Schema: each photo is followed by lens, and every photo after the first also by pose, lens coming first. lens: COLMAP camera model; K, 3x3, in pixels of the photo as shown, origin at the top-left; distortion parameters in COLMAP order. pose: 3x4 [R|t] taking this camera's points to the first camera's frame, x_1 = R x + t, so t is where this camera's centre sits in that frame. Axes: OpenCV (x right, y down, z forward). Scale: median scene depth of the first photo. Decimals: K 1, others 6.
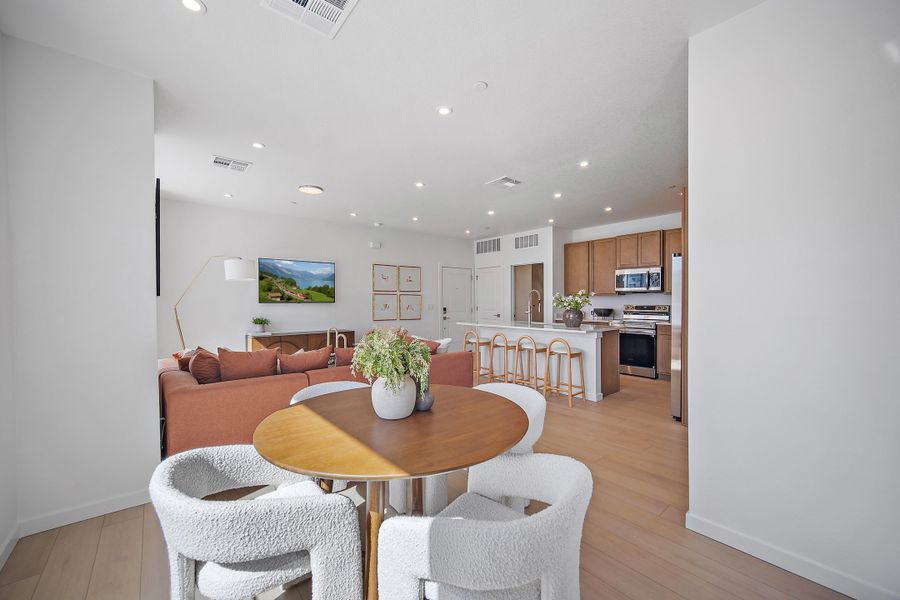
lens RADIAL K [[356.2, 0, 451.4], [0, 356.2, 301.8], [0, 0, 1]] dist [-0.007413, 0.001317]
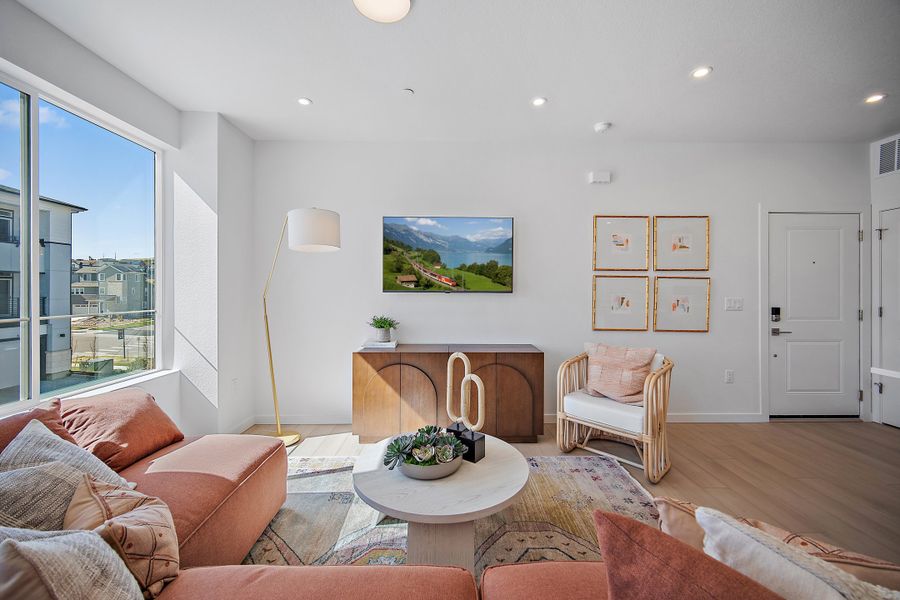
lens RADIAL K [[356.2, 0, 445.9], [0, 356.2, 291.3], [0, 0, 1]] dist [-0.007413, 0.001317]
pose [[0.764575, 0.011607, -0.644430, -0.062511], [-0.008021, 0.999932, 0.008494, -0.004405], [0.644485, -0.001325, 0.764616, 0.540688]]
